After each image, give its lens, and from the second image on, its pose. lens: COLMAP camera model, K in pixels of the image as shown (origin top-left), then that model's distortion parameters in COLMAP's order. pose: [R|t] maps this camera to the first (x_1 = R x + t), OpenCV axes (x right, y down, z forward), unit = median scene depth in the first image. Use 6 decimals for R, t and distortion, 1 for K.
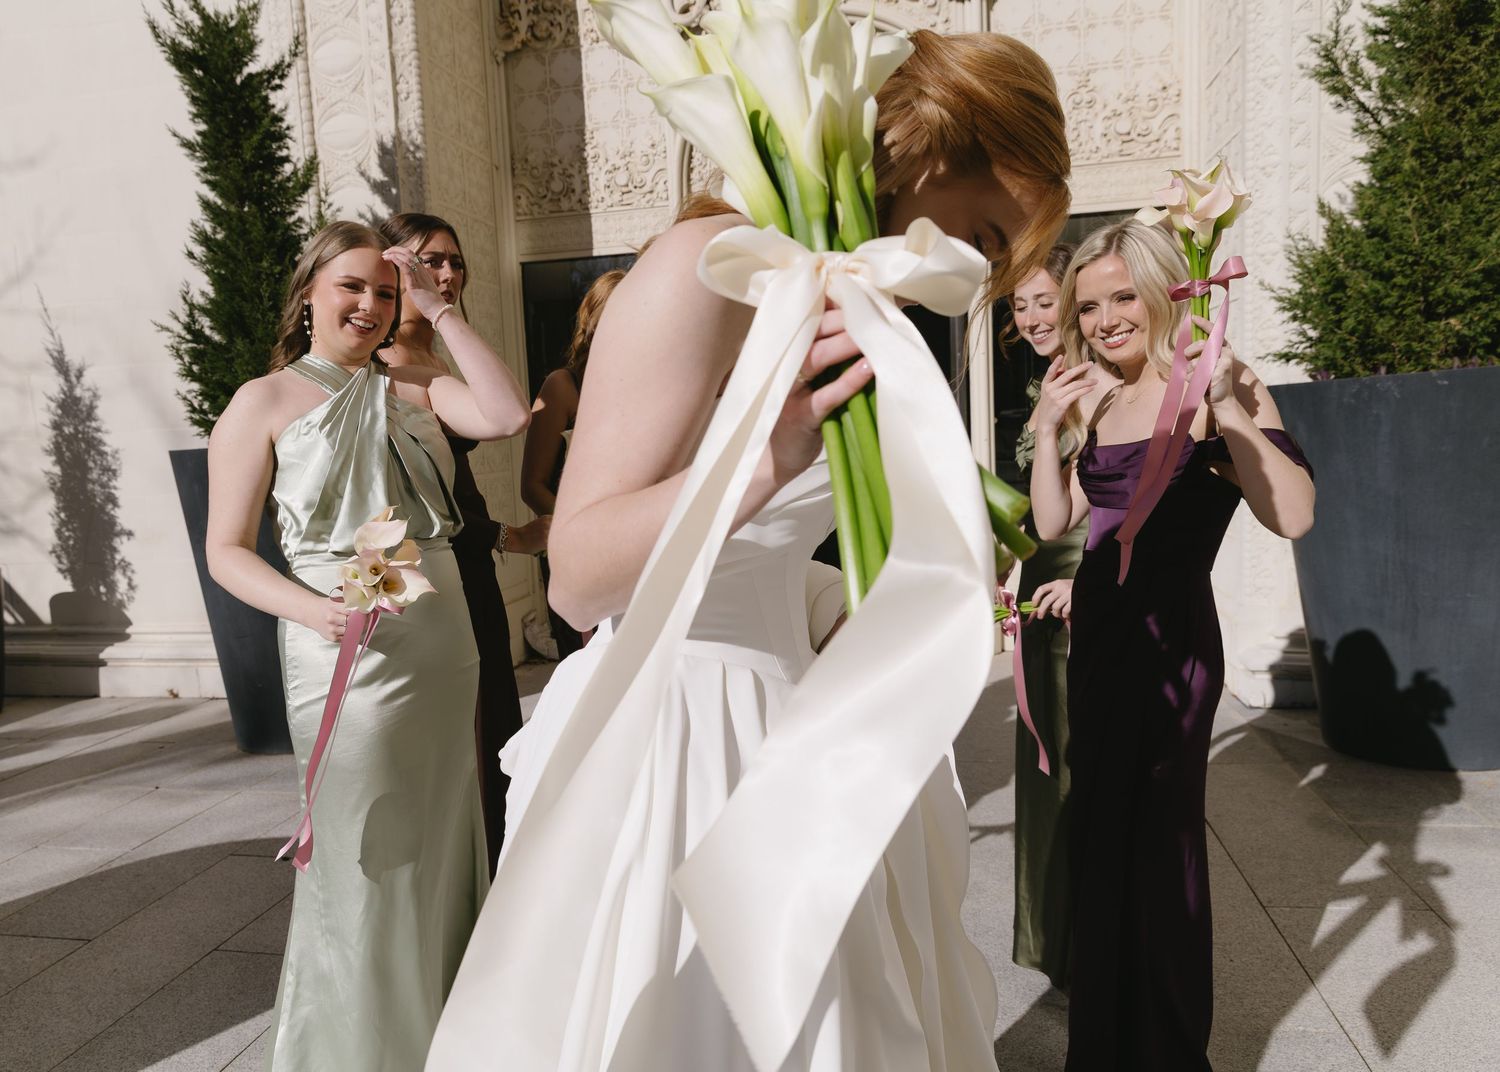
lens RADIAL K [[1063.8, 0, 690.3], [0, 1063.8, 542.3], [0, 0, 1]] dist [0.001835, 0.007321]
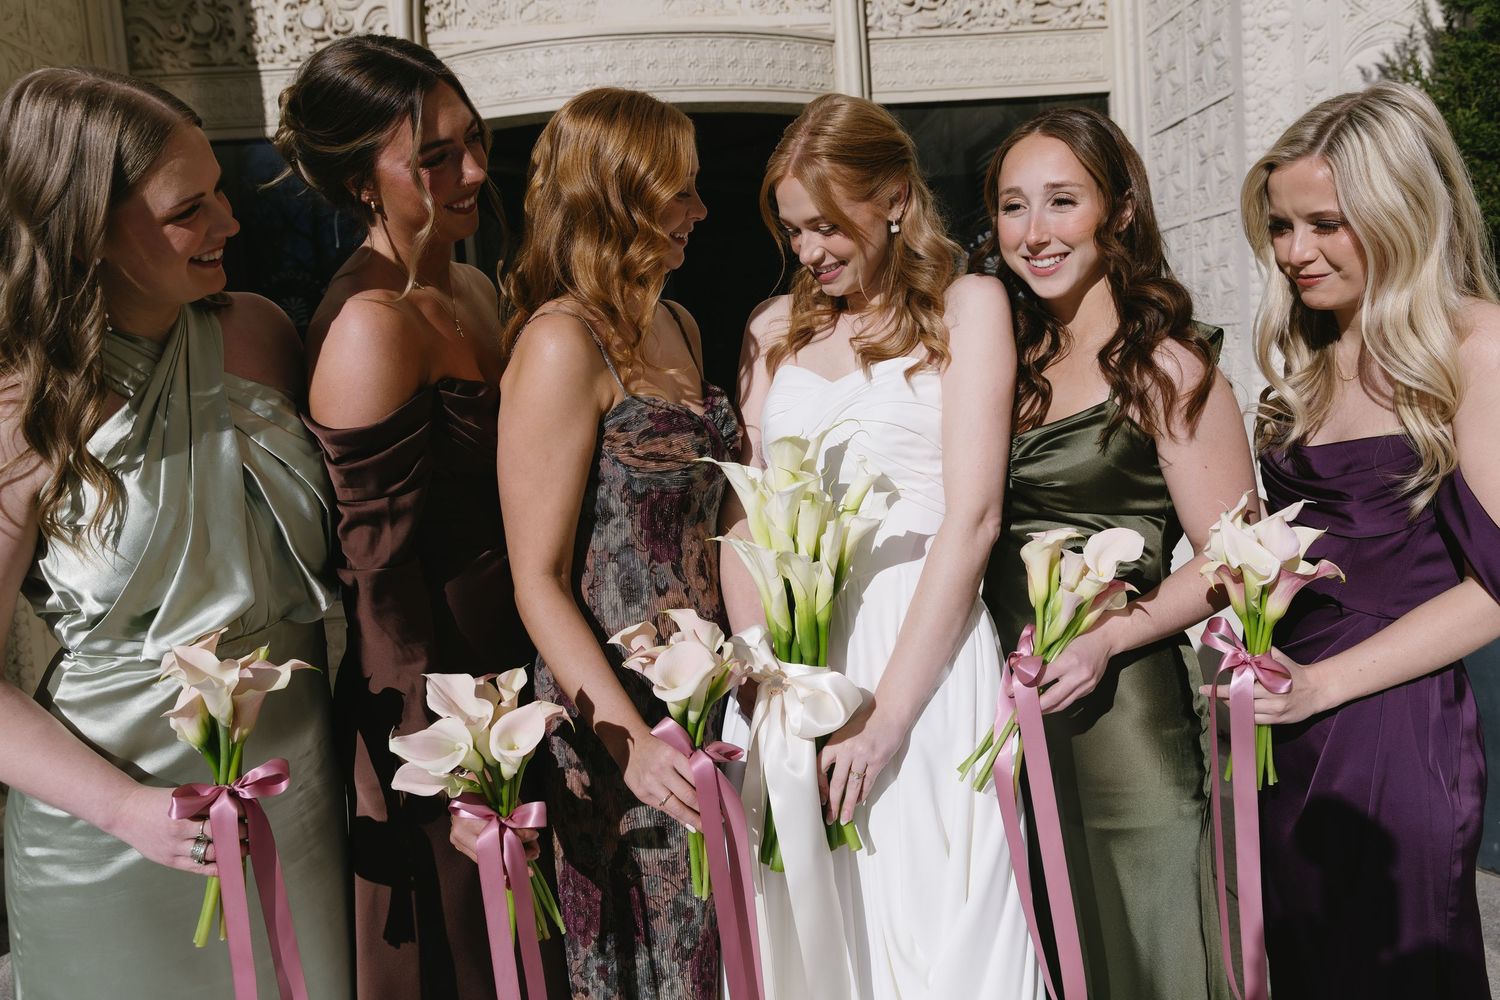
lens RADIAL K [[1175.0, 0, 763.6], [0, 1175.0, 475.0], [0, 0, 1]] dist [0.003617, 0.011317]
pose [[0.957942, -0.043123, 0.283704, -0.019693], [0.052118, 0.998347, -0.024231, -0.041579], [-0.282190, 0.037998, 0.958606, 0.290438]]
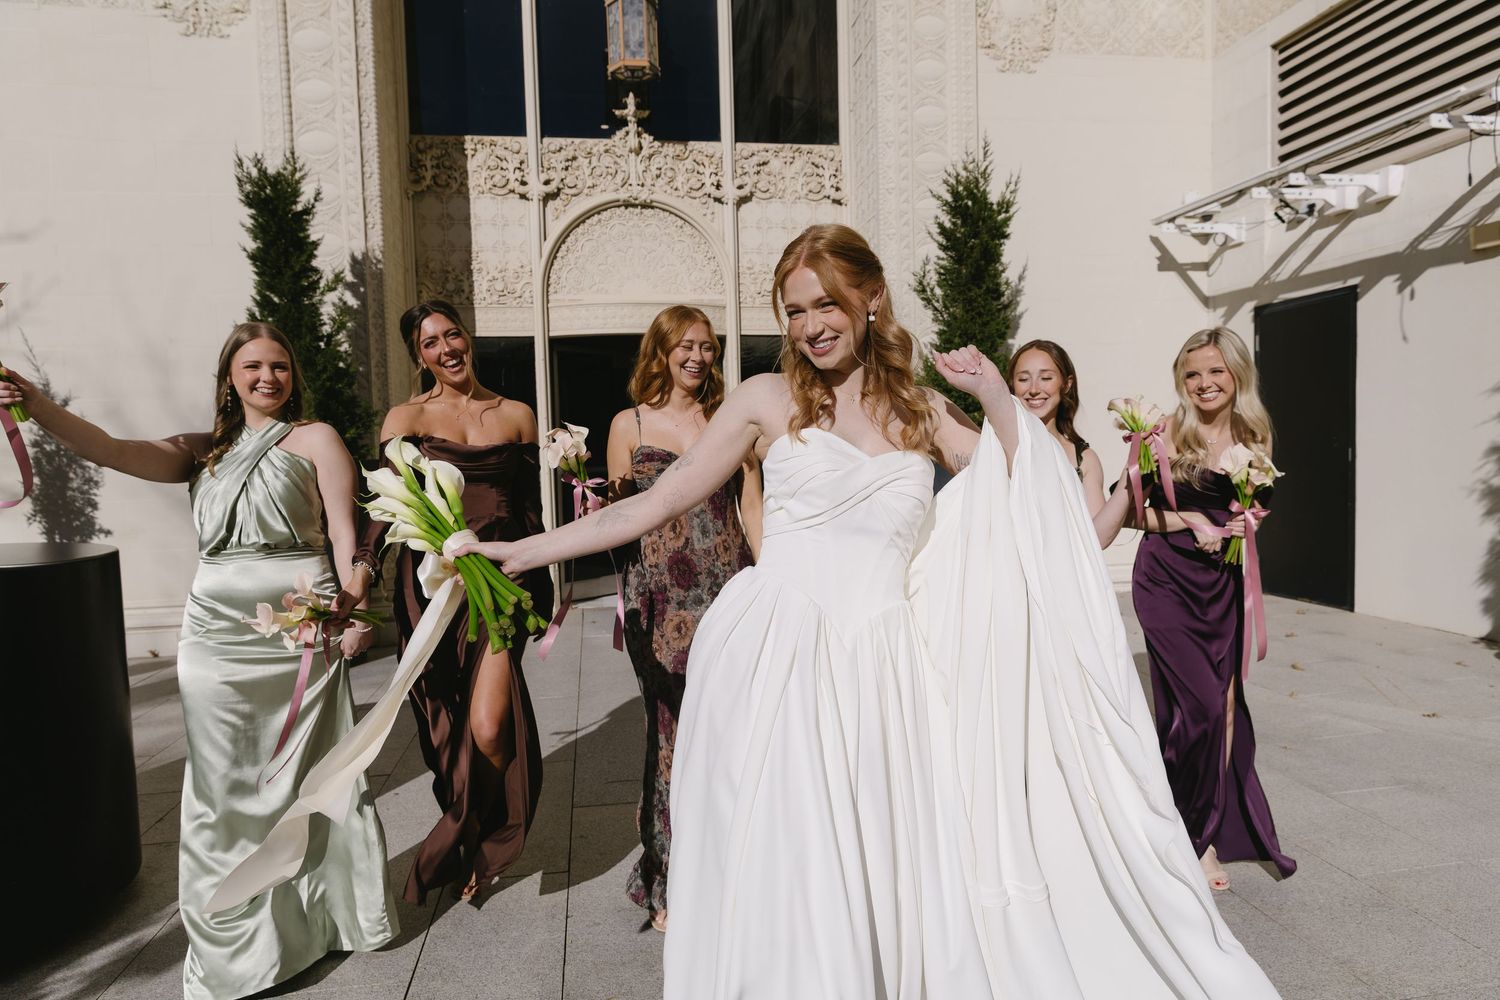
lens RADIAL K [[996.6, 0, 758.6], [0, 996.6, 506.3], [0, 0, 1]] dist [-0.000008, 0.010123]
pose [[0.921963, 0.002214, 0.387271, -0.300030], [0.022759, 0.997946, -0.059888, 0.057016], [-0.386608, 0.064029, 0.920019, -0.428732]]
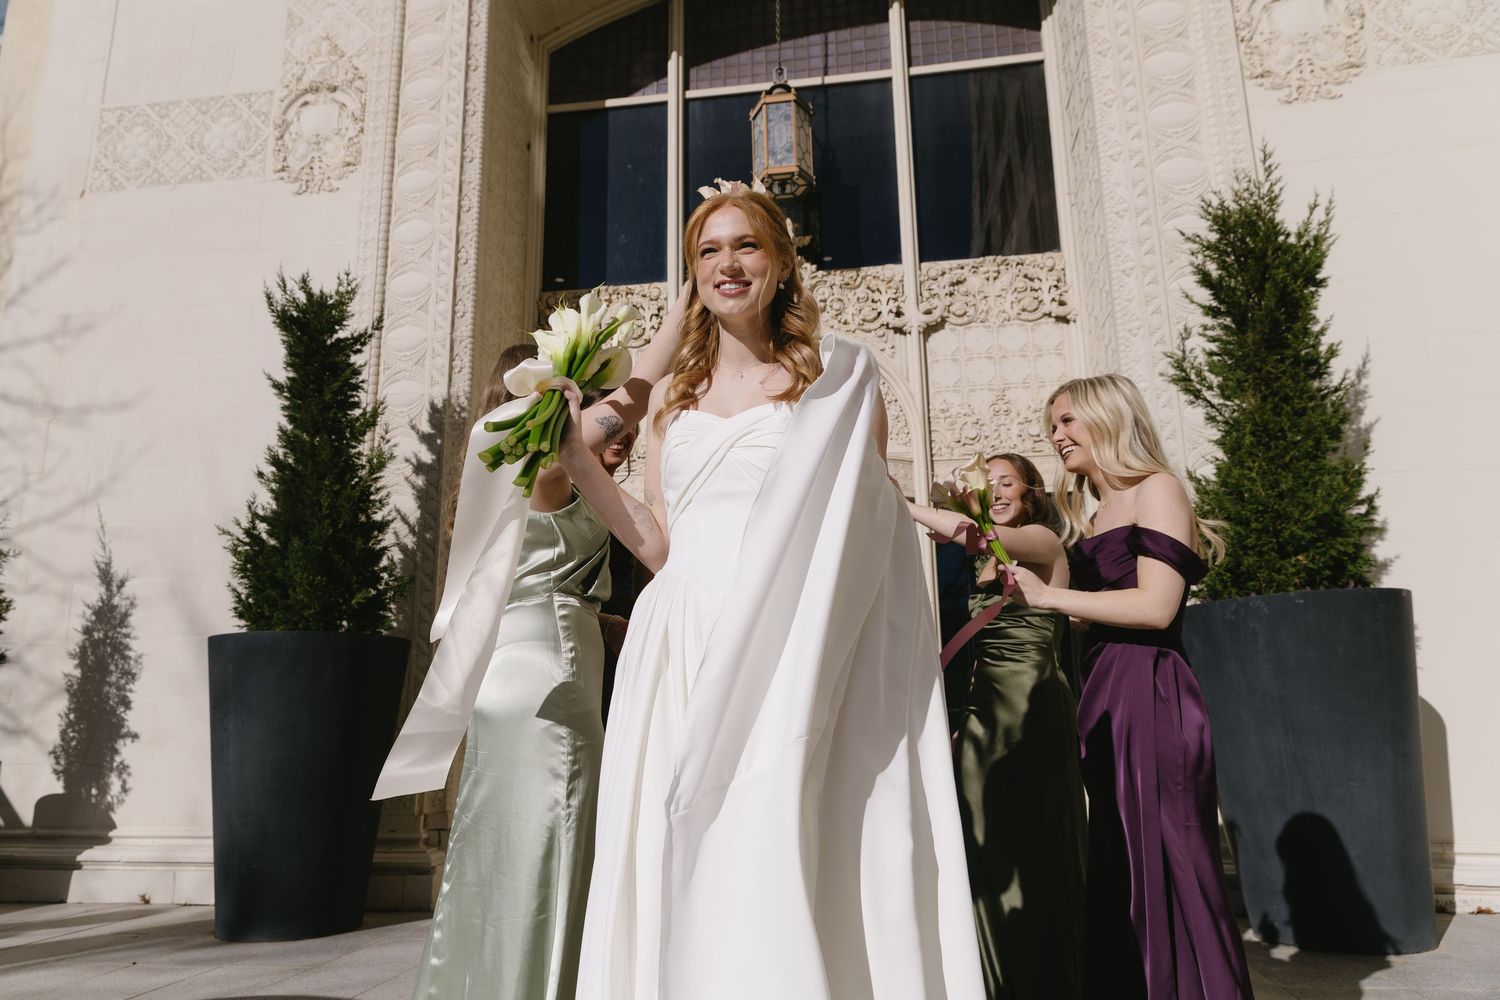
lens RADIAL K [[996.6, 0, 726.7], [0, 996.6, 500.5], [0, 0, 1]] dist [-0.000008, 0.010123]
pose [[0.996399, 0.054927, 0.064587, -0.025834], [-0.030291, 0.942124, -0.333895, 0.092443], [-0.079189, 0.330736, 0.940395, -0.049502]]
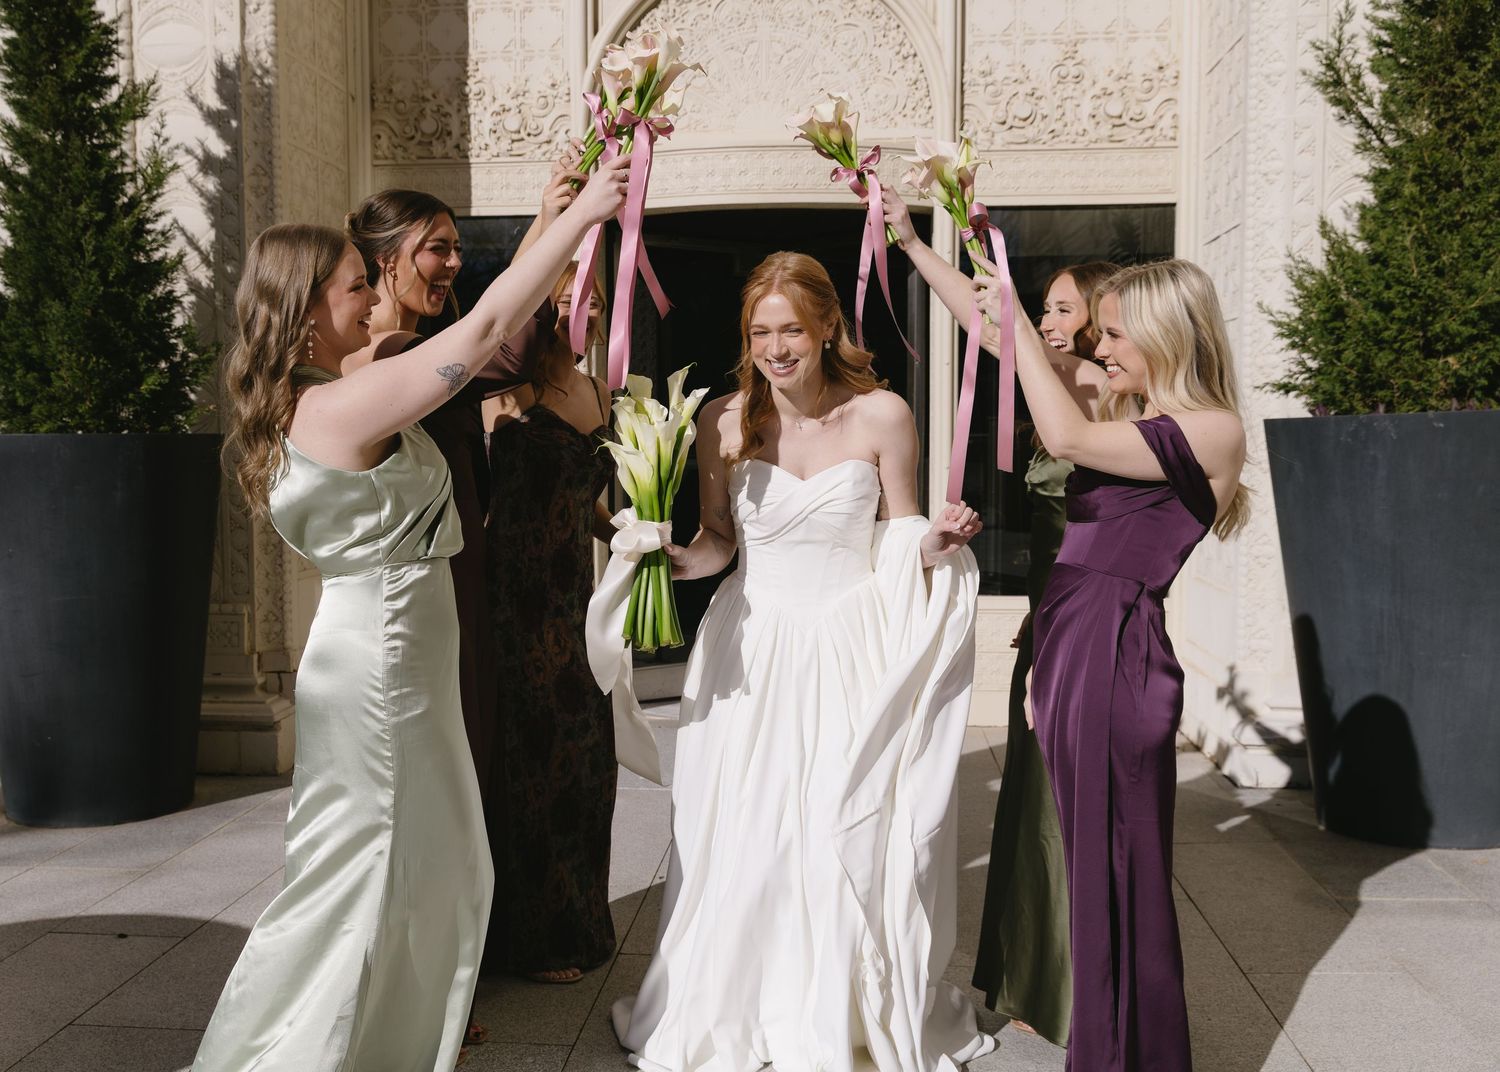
lens RADIAL K [[1490.9, 0, 691.7], [0, 1490.9, 544.5], [0, 0, 1]] dist [0.003562, 0.000000]
pose [[0.992193, 0.036883, 0.119135, -0.059180], [-0.032257, 0.998658, -0.040529, 0.017884], [-0.120470, 0.036369, 0.992050, -0.132802]]
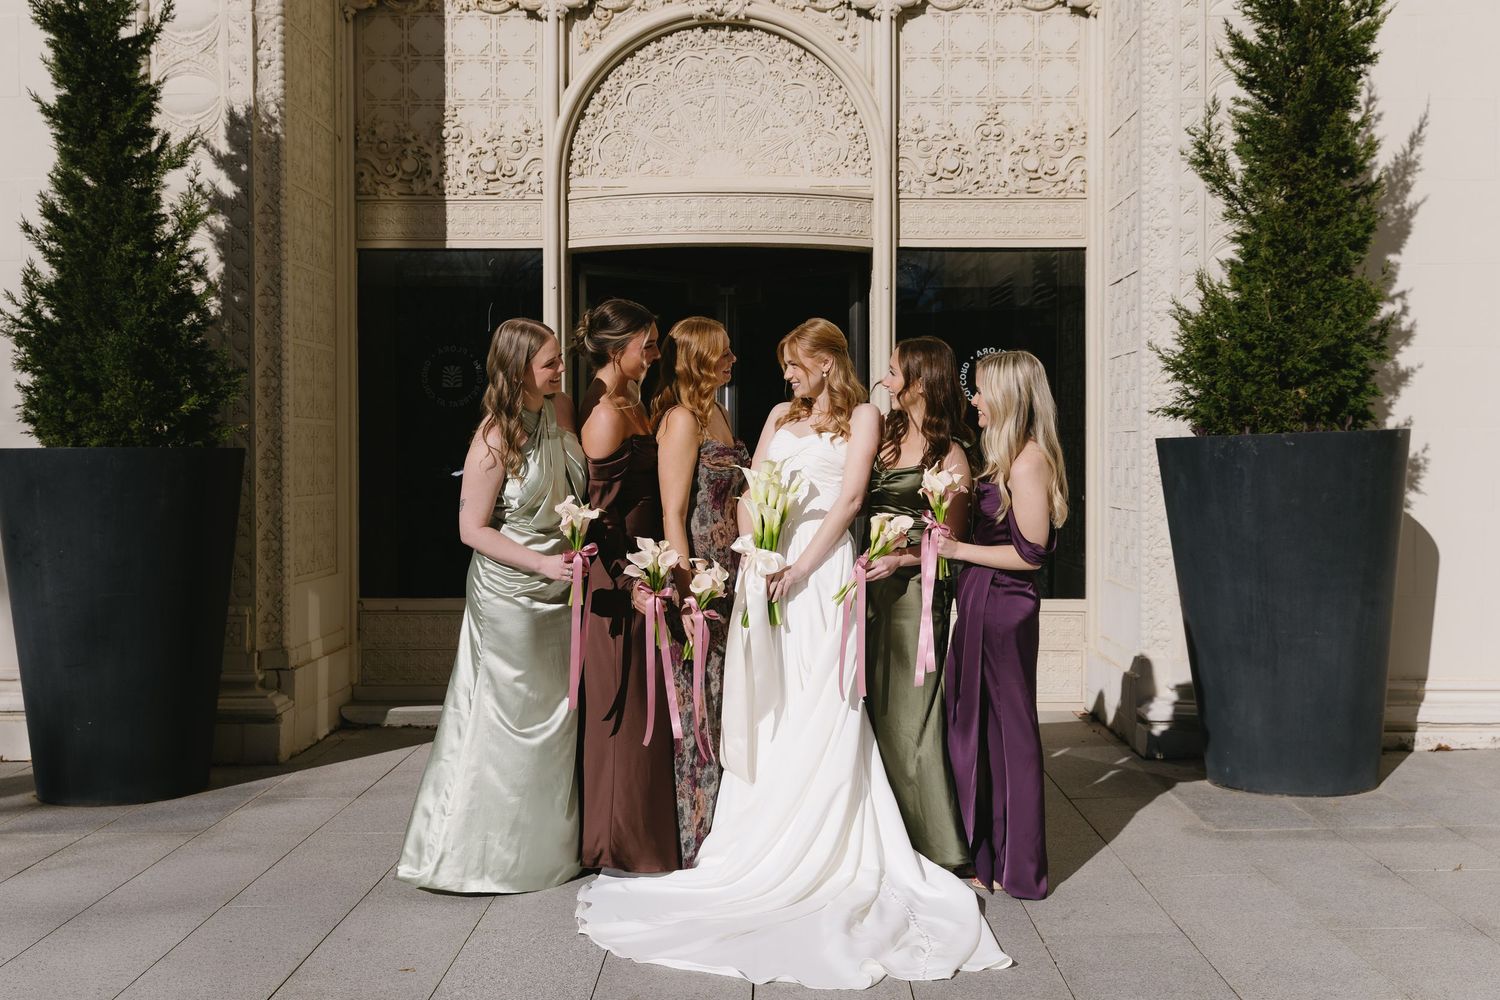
lens RADIAL K [[1659.2, 0, 740.0], [0, 1659.2, 473.7], [0, 0, 1]] dist [0.019851, 0.000000]
pose [[0.976930, 0.046040, 0.208539, -0.152058], [-0.024323, 0.994118, -0.105531, 0.053357], [-0.212171, 0.098024, 0.972304, -0.380819]]
